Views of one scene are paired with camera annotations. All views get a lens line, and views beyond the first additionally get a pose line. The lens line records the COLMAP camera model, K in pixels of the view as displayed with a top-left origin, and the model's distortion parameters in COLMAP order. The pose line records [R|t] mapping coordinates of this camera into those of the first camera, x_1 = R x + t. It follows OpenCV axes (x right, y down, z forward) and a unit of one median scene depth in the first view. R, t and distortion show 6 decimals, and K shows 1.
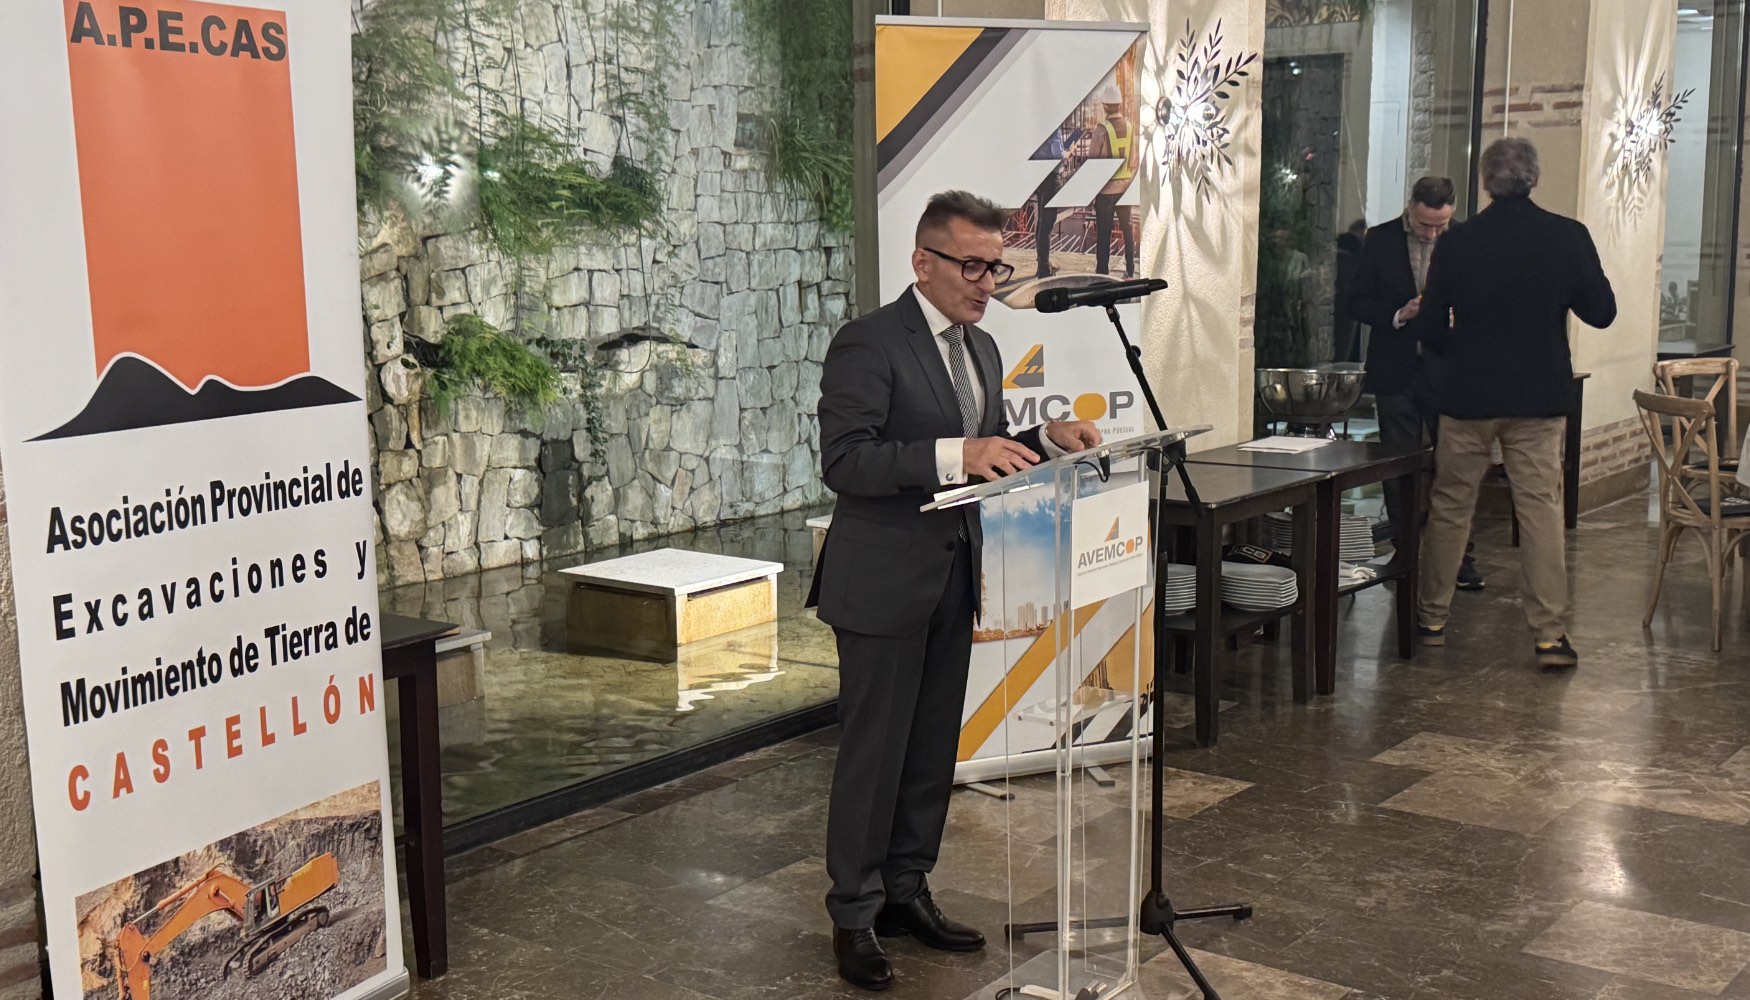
lens RADIAL K [[2024.0, 0, 862.4], [0, 2024.0, 512.0], [0, 0, 1]] dist [0.108907, 0.000000]
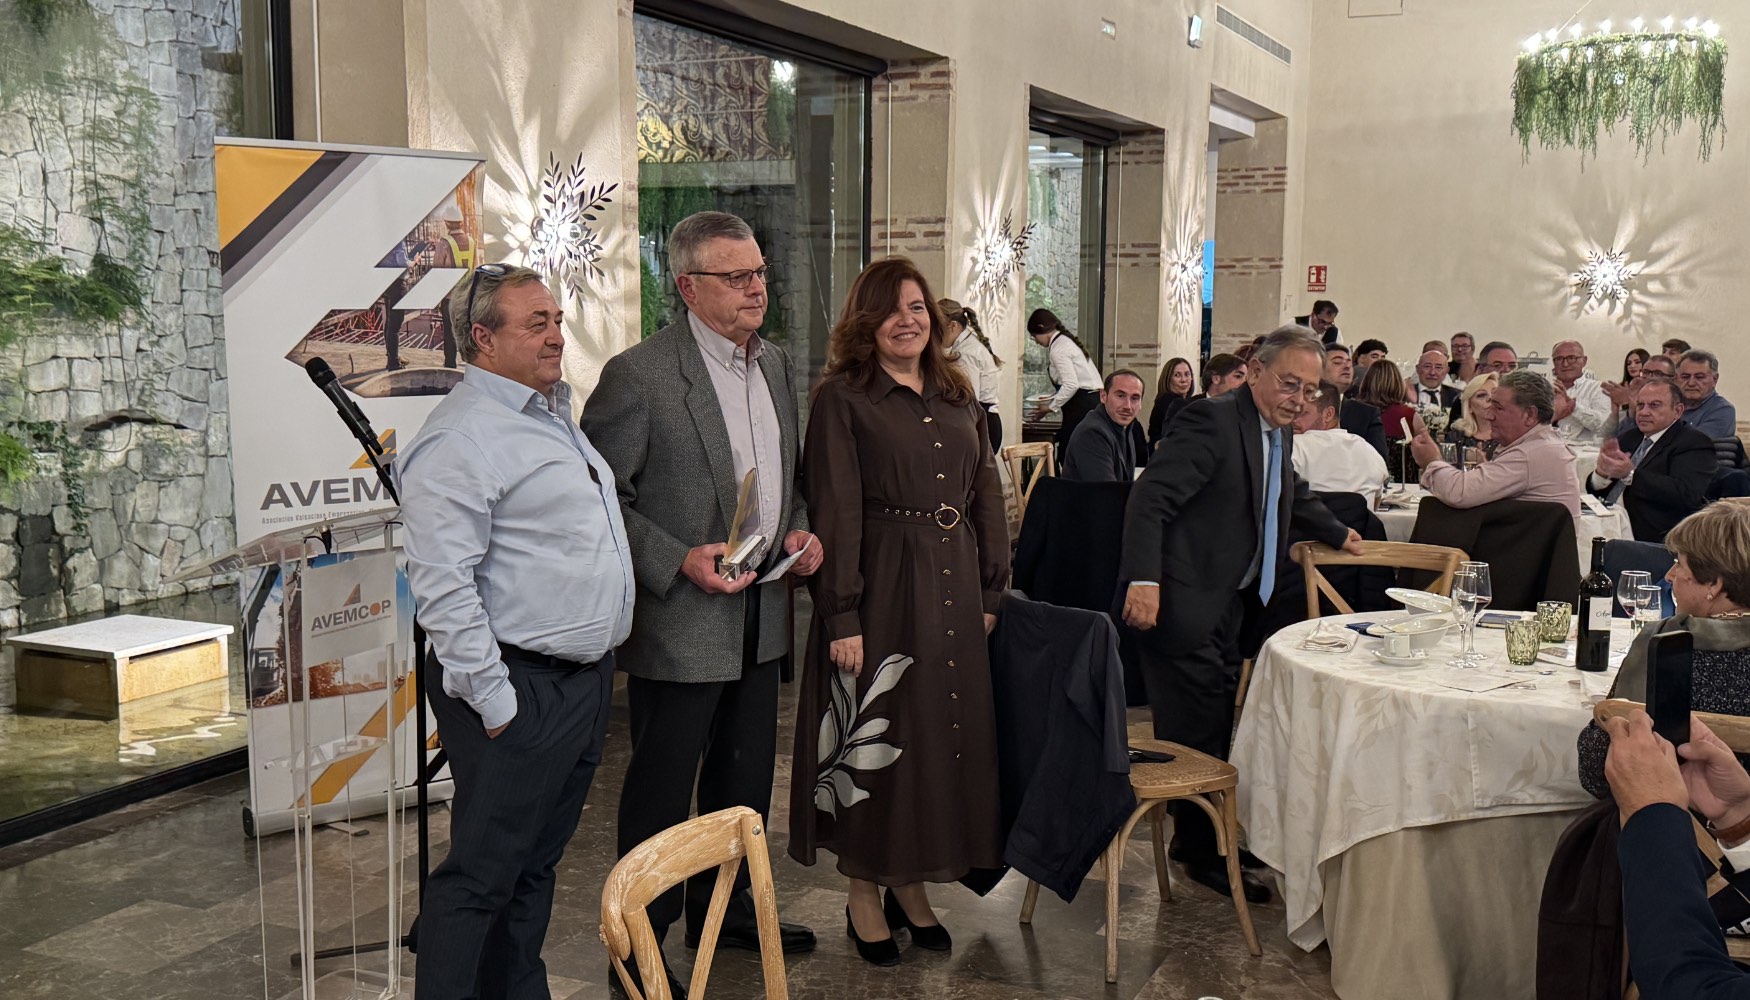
lens RADIAL K [[1740.2, 0, 866.7], [0, 1740.2, 504.5], [0, 0, 1]] dist [0.090562, 0.000000]
pose [[0.977079, -0.012780, 0.212494, 0.137046], [0.020232, 0.999253, -0.032932, -0.002478], [-0.211914, 0.036477, 0.976607, -0.014627]]
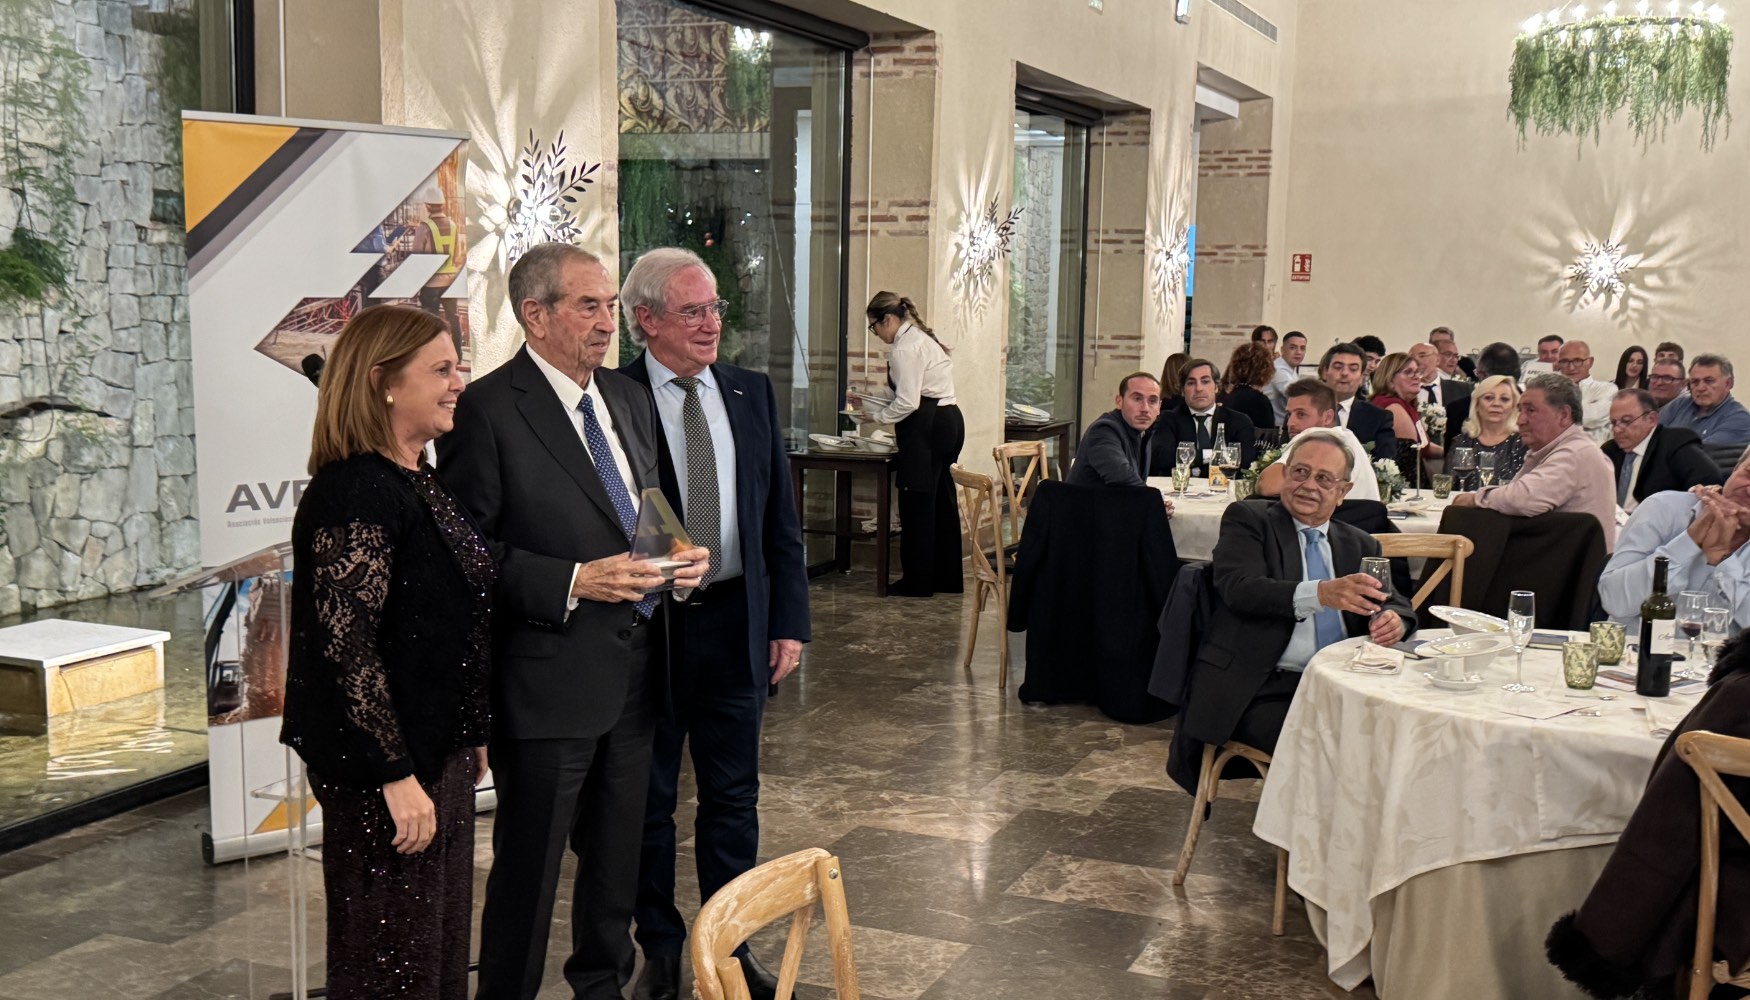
lens RADIAL K [[1845.7, 0, 872.9], [0, 1845.7, 496.8], [0, 0, 1]] dist [0.099214, 0.000000]
pose [[0.969075, -0.004422, 0.246727, 0.102927], [0.012841, 0.999388, -0.032523, -0.010447], [-0.246433, 0.034686, 0.968539, -0.005608]]
